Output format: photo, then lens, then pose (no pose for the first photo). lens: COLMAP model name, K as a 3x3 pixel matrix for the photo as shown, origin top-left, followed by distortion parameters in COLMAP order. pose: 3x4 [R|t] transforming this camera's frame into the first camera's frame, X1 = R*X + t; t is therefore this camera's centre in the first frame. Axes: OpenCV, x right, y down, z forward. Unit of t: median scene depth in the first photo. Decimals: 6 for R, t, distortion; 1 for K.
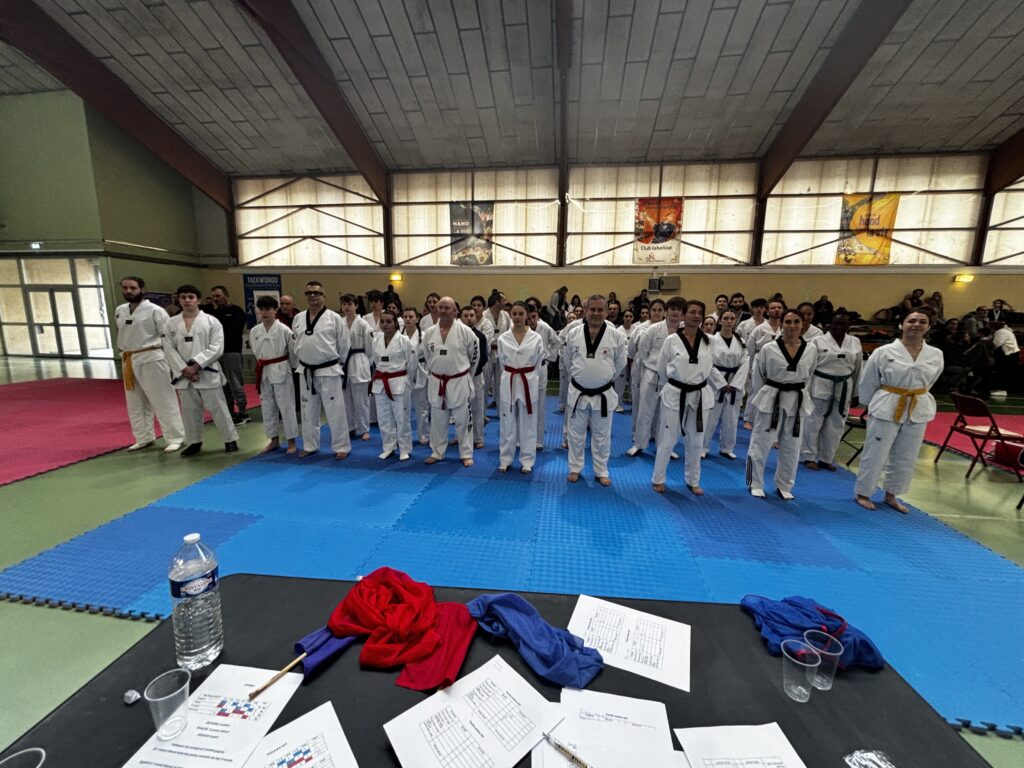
lens RADIAL K [[404.9, 0, 512.0], [0, 404.9, 384.0], [0, 0, 1]] dist [0.006209, -0.005354]
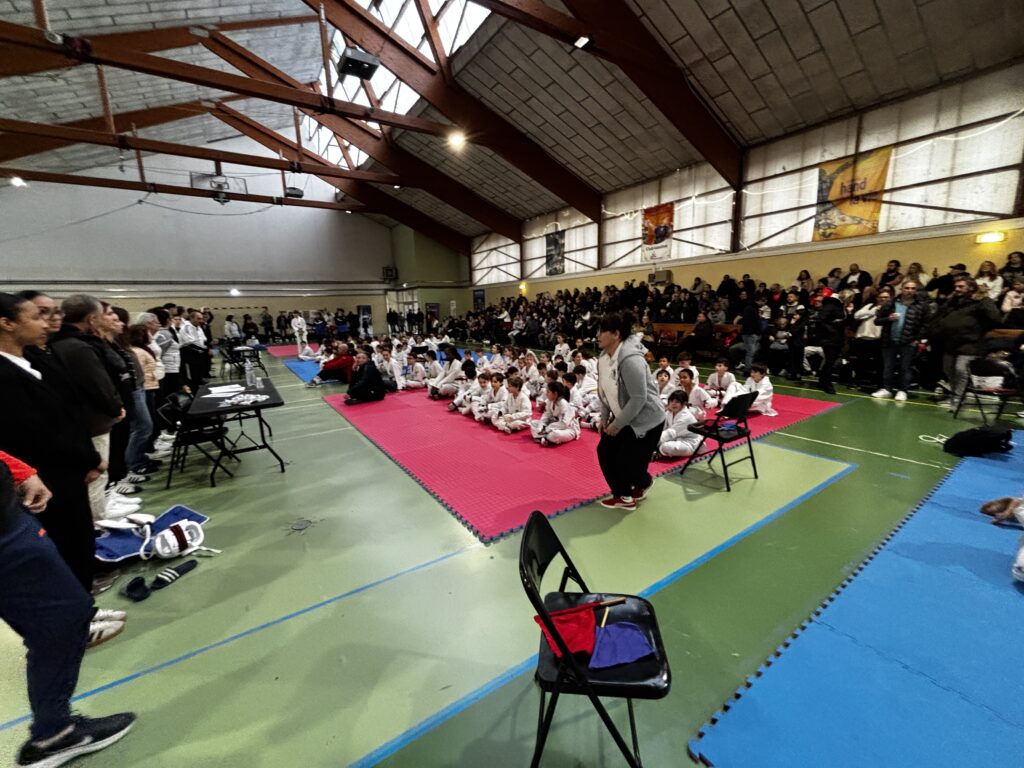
lens RADIAL K [[404.9, 0, 512.0], [0, 404.9, 384.0], [0, 0, 1]] dist [0.006209, -0.005354]
pose [[0.664085, 0.105508, -0.740175, 1.043764], [-0.089062, 0.994107, 0.061798, 0.033256], [0.742333, 0.024883, 0.669568, -0.122093]]
